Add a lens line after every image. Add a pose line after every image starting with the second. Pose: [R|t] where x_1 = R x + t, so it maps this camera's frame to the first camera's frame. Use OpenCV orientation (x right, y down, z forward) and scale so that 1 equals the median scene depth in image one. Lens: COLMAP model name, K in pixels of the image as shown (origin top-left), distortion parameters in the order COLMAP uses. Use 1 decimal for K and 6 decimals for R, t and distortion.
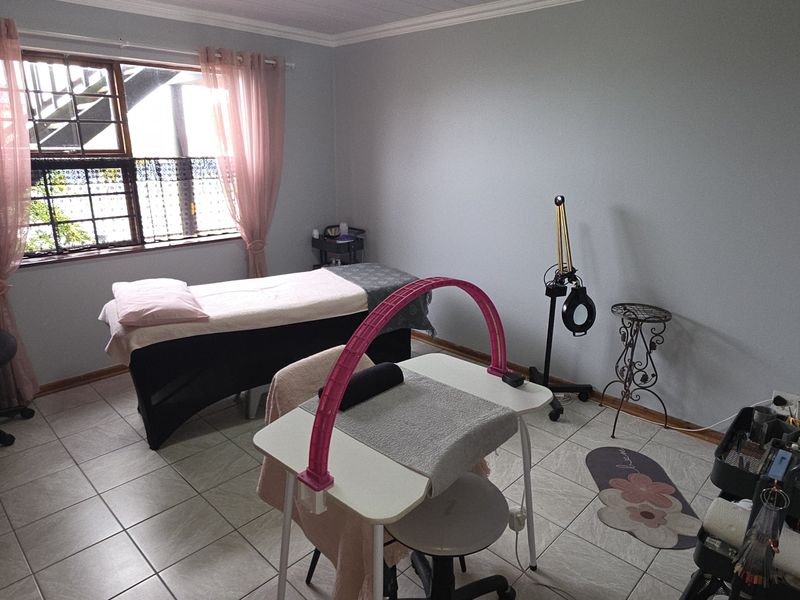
lens RADIAL K [[516.0, 0, 394.8], [0, 516.0, 302.3], [0, 0, 1]] dist [-0.002588, 0.000914]
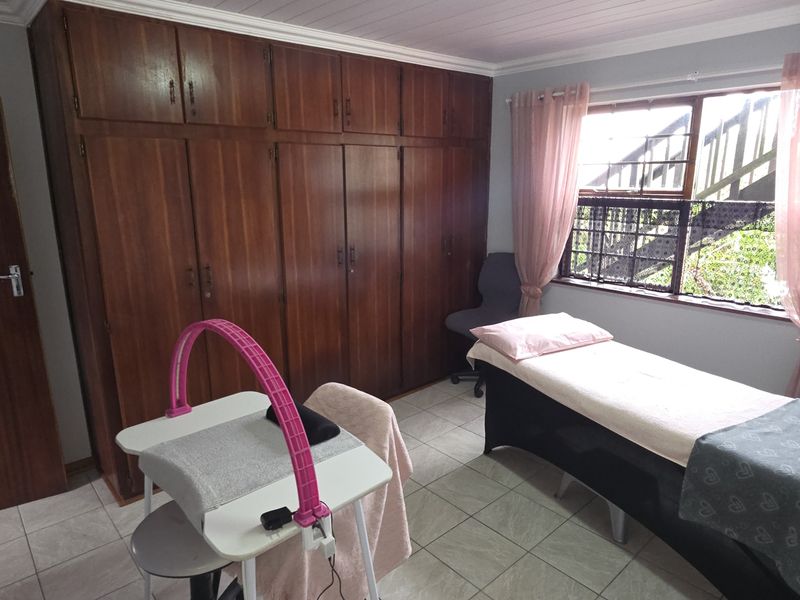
lens RADIAL K [[516.0, 0, 394.8], [0, 516.0, 302.3], [0, 0, 1]] dist [-0.002588, 0.000914]
pose [[-0.067143, 0.232176, -0.970354, 0.497925], [-0.285951, 0.927273, 0.241654, -0.207977], [0.955889, 0.293699, 0.004131, 0.626354]]
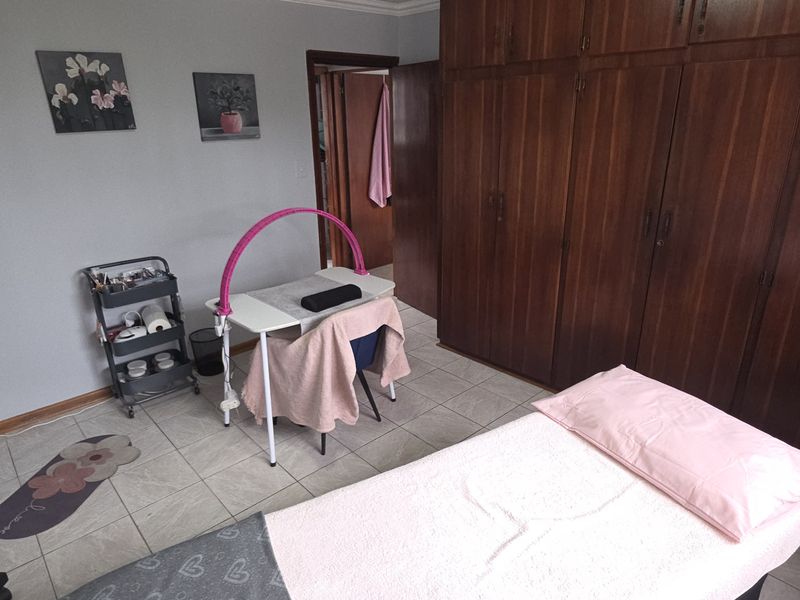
lens RADIAL K [[516.0, 0, 394.8], [0, 516.0, 302.3], [0, 0, 1]] dist [-0.002588, 0.000914]
pose [[-0.998508, -0.004788, 0.054398, -0.180899], [0.029441, 0.791772, 0.610107, -0.405131], [-0.045992, 0.610798, -0.790450, 1.219512]]
